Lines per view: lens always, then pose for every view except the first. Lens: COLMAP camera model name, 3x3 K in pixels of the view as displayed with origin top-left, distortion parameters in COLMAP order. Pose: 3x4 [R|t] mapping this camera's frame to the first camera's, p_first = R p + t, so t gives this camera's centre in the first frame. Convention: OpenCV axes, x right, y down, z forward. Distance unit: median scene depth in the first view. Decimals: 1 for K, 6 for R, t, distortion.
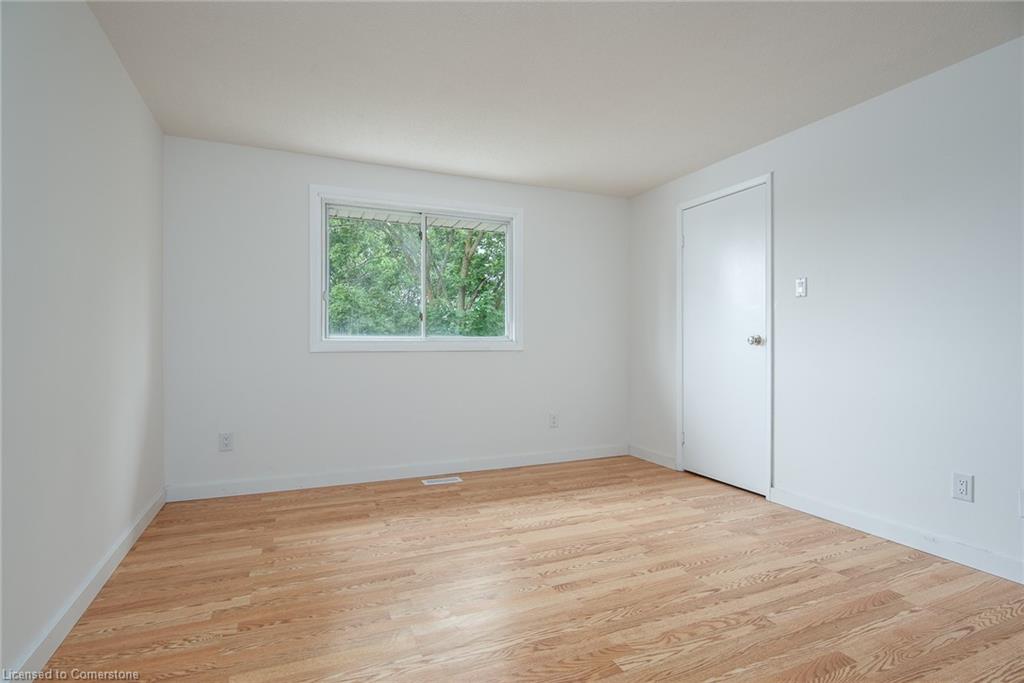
lens RADIAL K [[512.8, 0, 507.1], [0, 512.8, 343.6], [0, 0, 1]] dist [0.000866, -0.000978]
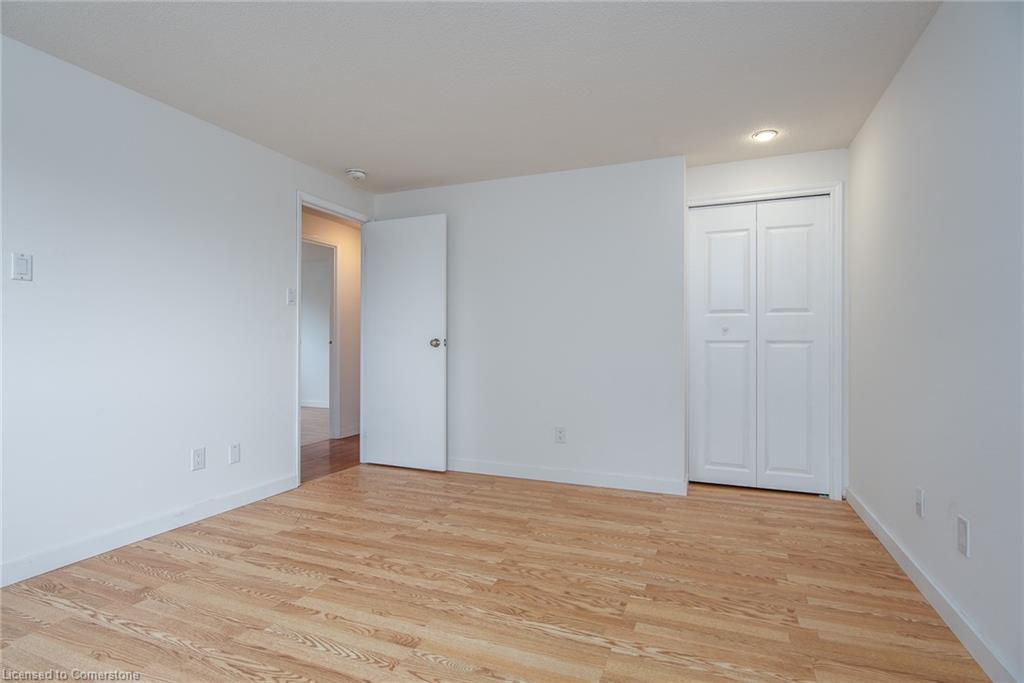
lens RADIAL K [[512.8, 0, 515.3], [0, 512.8, 340.3], [0, 0, 1]] dist [0.000866, -0.000978]
pose [[-0.703771, 0.000043, 0.710427, -0.484066], [-0.000984, 0.999999, -0.001035, -0.008661], [-0.710426, -0.001427, -0.703771, 1.178220]]
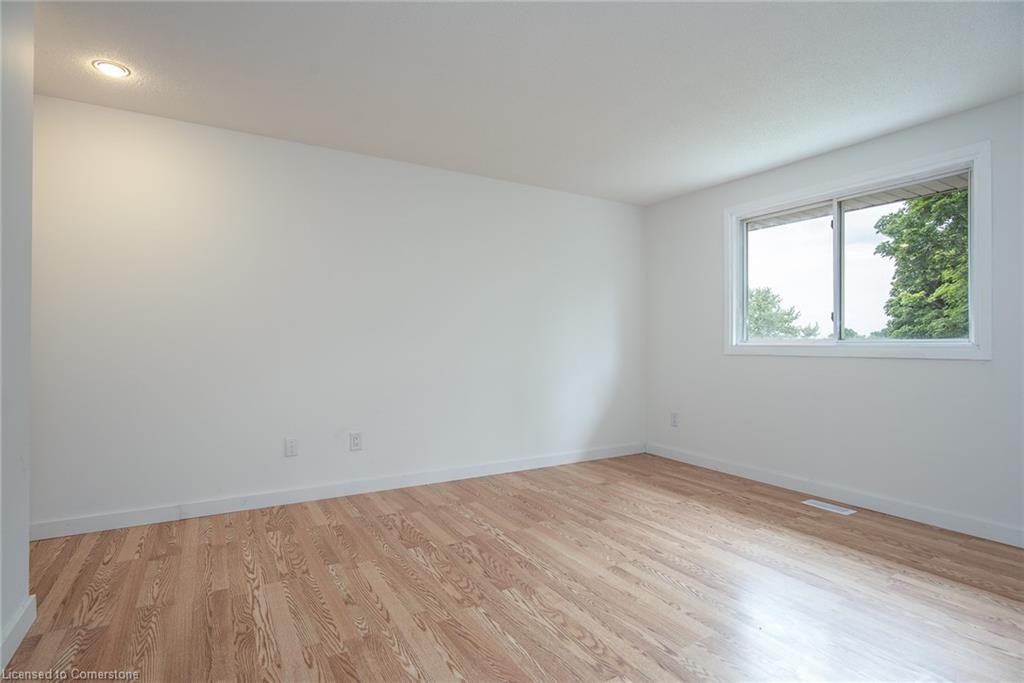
lens RADIAL K [[512.8, 0, 516.0], [0, 512.8, 342.6], [0, 0, 1]] dist [0.000866, -0.000978]
pose [[0.130114, -0.005182, -0.991485, 0.938440], [-0.007363, 0.999954, -0.006193, 0.000499], [0.991472, 0.008106, 0.130070, 0.517362]]
